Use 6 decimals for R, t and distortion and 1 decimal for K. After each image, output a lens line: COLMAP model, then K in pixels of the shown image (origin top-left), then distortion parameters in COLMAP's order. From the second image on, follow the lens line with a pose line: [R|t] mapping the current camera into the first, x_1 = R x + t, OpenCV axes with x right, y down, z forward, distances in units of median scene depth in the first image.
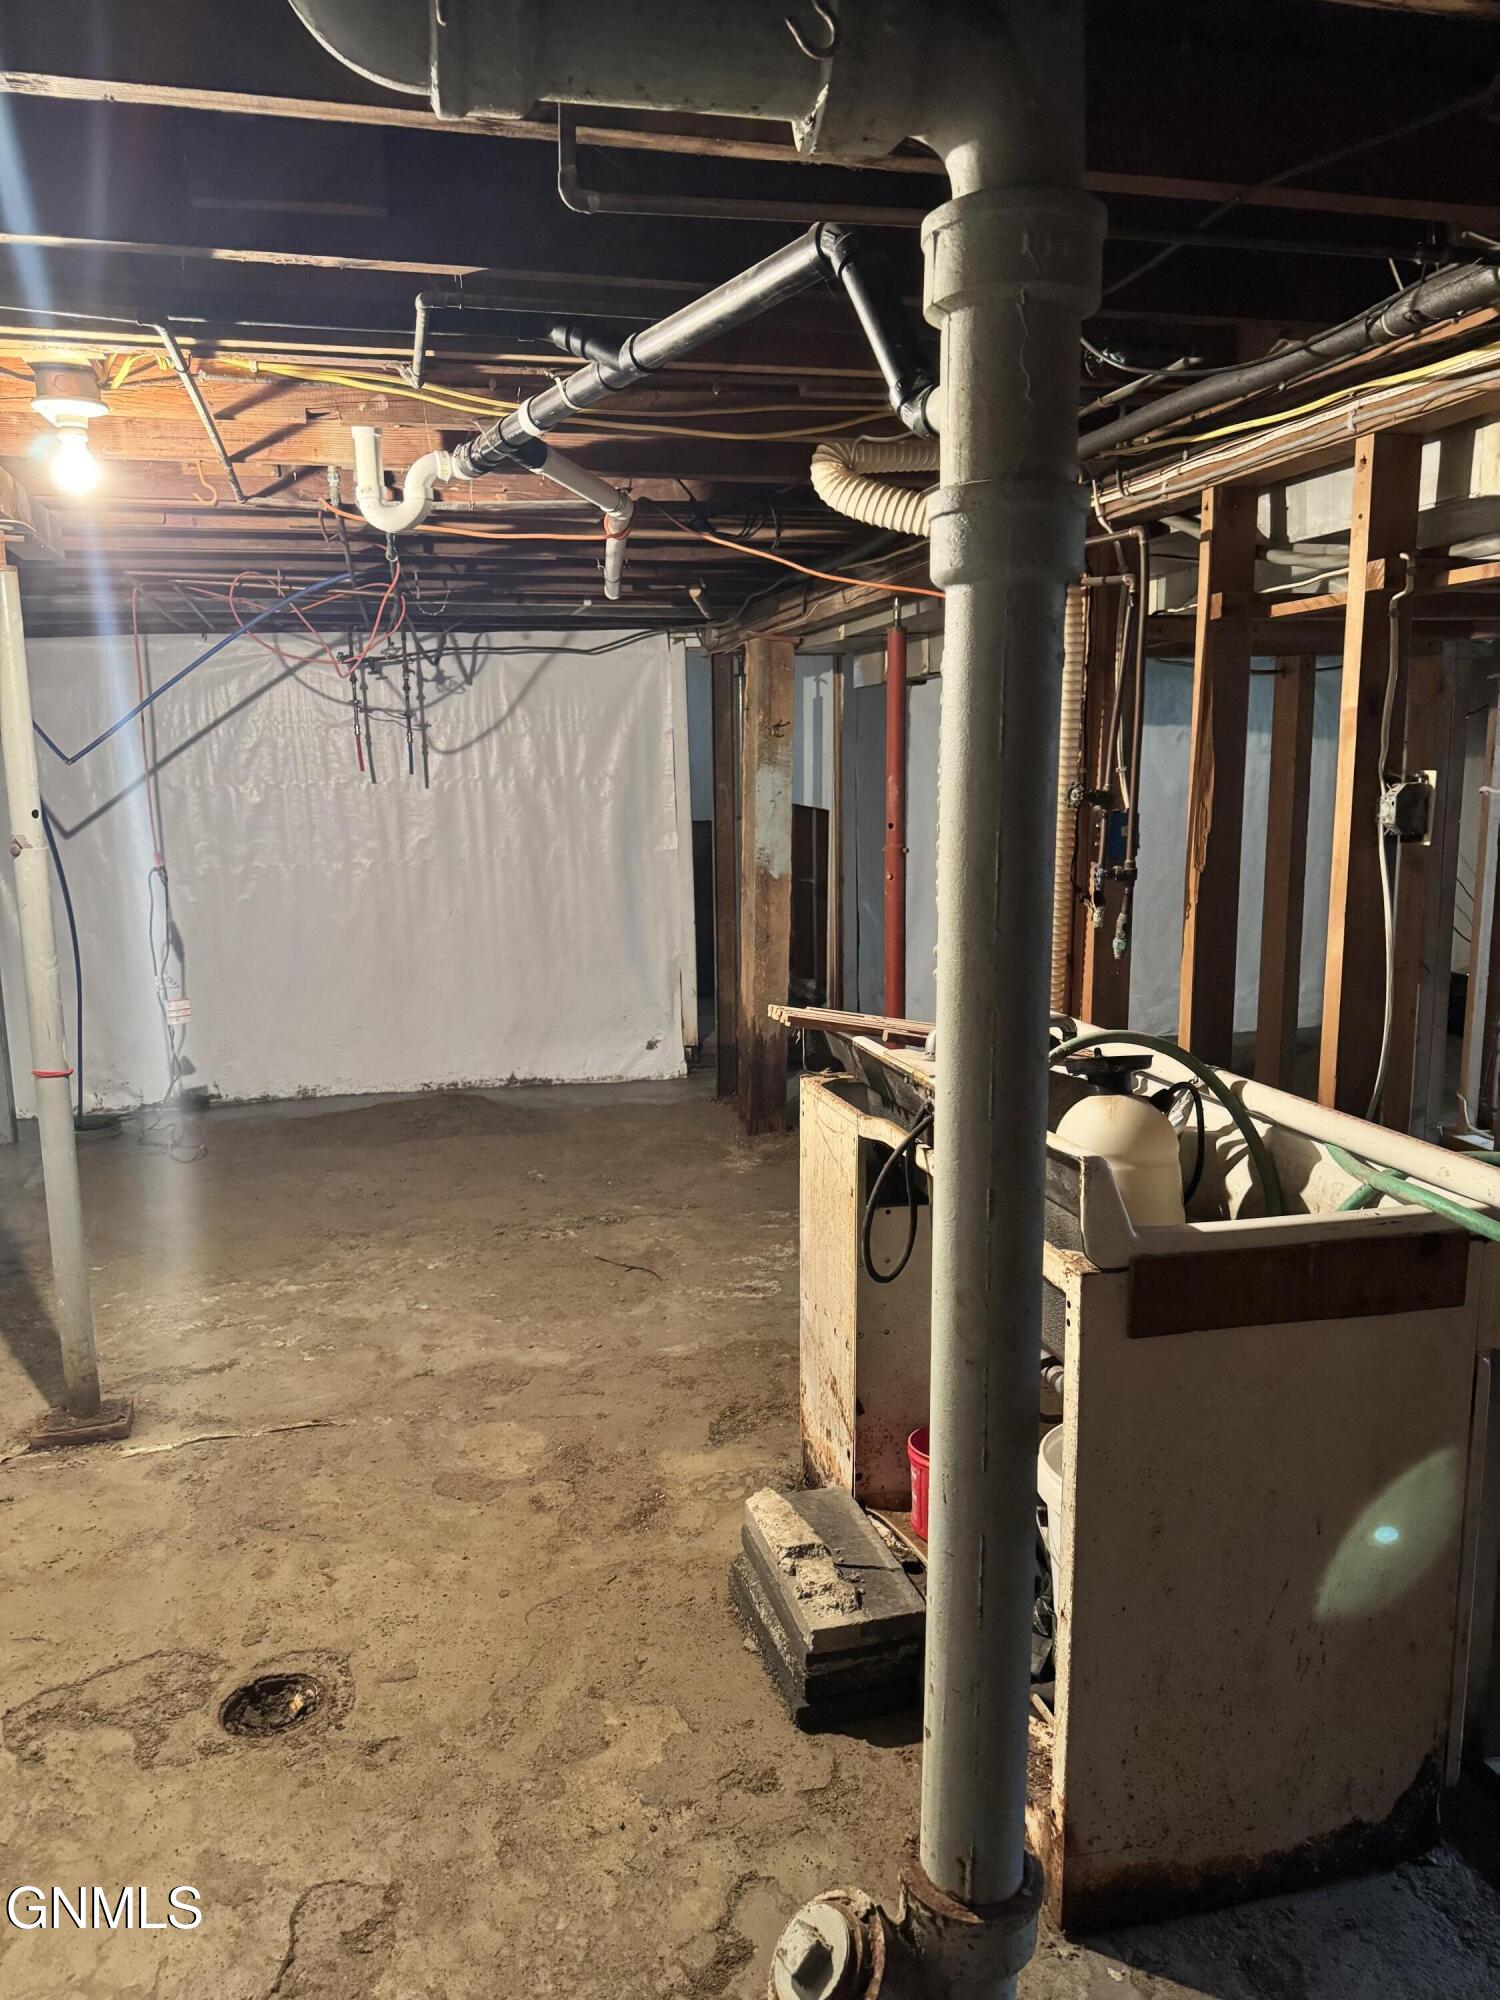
lens RADIAL K [[1420.5, 0, 750.0], [0, 1420.5, 1000.0], [0, 0, 1]] dist [0.049934, -0.063816]
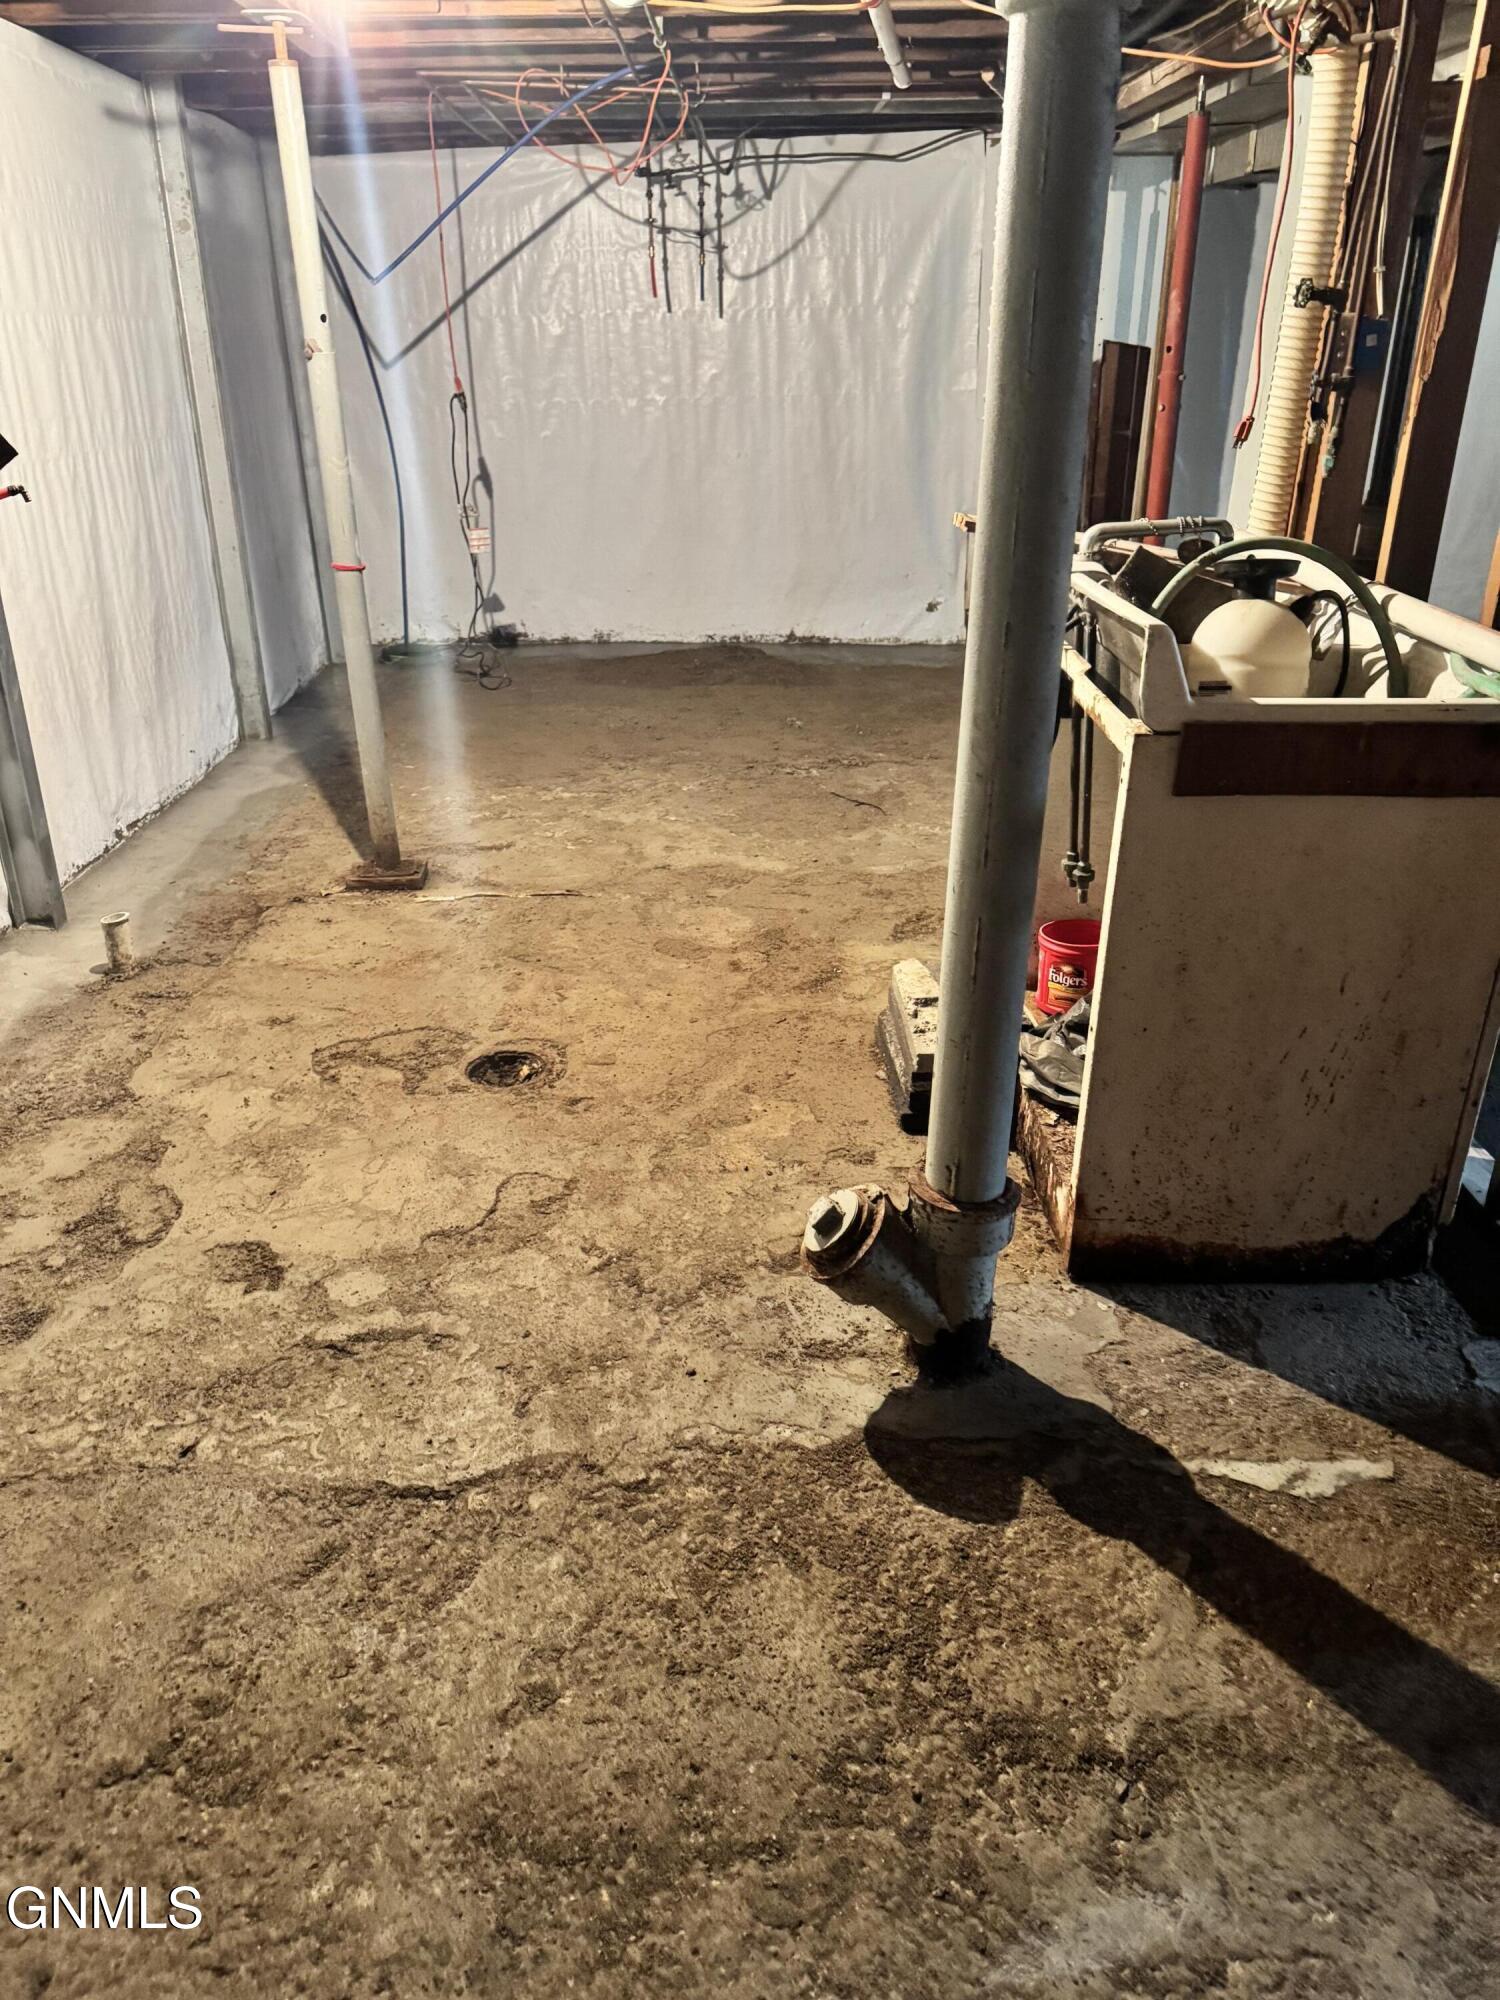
lens RADIAL K [[1423.1, 0, 750.0], [0, 1423.1, 1000.0], [0, 0, 1]] dist [0.087436, -0.098361]
pose [[0.971773, 0.108114, -0.209686, 0.107681], [-0.047042, 0.959763, 0.276842, 0.051195], [0.231180, -0.259164, 0.937758, -0.101687]]
